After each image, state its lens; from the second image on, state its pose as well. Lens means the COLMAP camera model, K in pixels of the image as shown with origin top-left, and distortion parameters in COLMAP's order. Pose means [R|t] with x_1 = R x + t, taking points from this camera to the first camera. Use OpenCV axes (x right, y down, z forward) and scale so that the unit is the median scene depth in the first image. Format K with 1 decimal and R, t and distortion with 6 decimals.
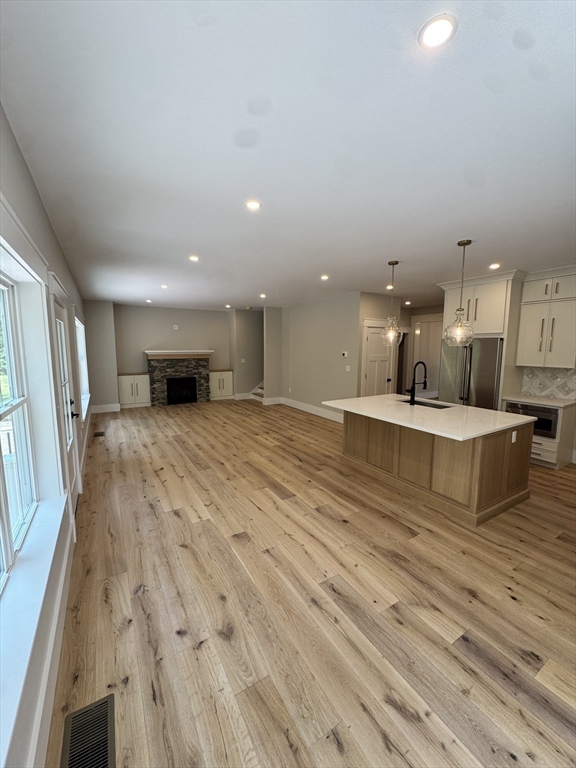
lens RADIAL K [[310.2, 0, 285.4], [0, 310.2, 382.0], [0, 0, 1]] dist [-0.000600, -0.000212]
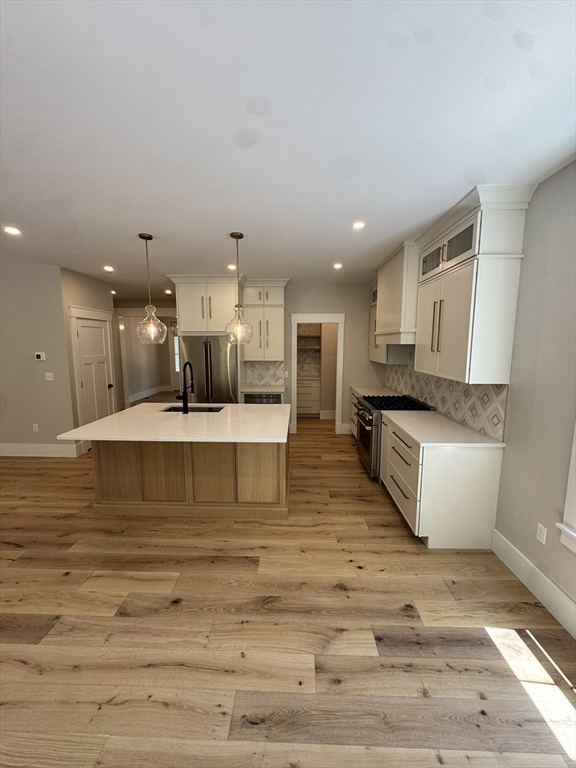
lens RADIAL K [[310.2, 0, 290.9], [0, 310.2, 382.5], [0, 0, 1]] dist [-0.000600, -0.000212]
pose [[0.537447, -0.109544, 0.836152, -0.153497], [0.098539, 0.992893, 0.066741, -0.042311], [-0.837520, 0.046524, 0.544422, 0.315473]]
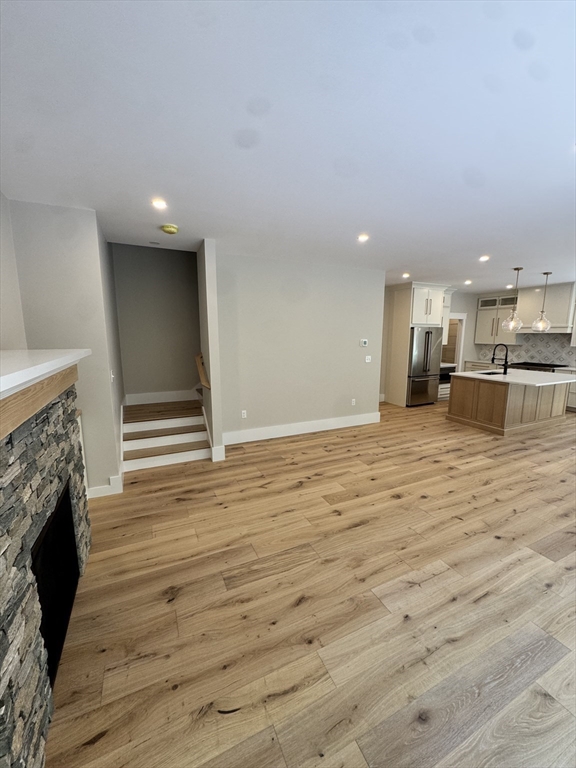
lens RADIAL K [[310.2, 0, 289.3], [0, 310.2, 382.7], [0, 0, 1]] dist [-0.000600, -0.000212]
pose [[0.087448, -0.158996, 0.983399, -1.172587], [0.113973, 0.982295, 0.148682, -0.231017], [-0.989628, 0.099079, 0.104021, 1.993097]]
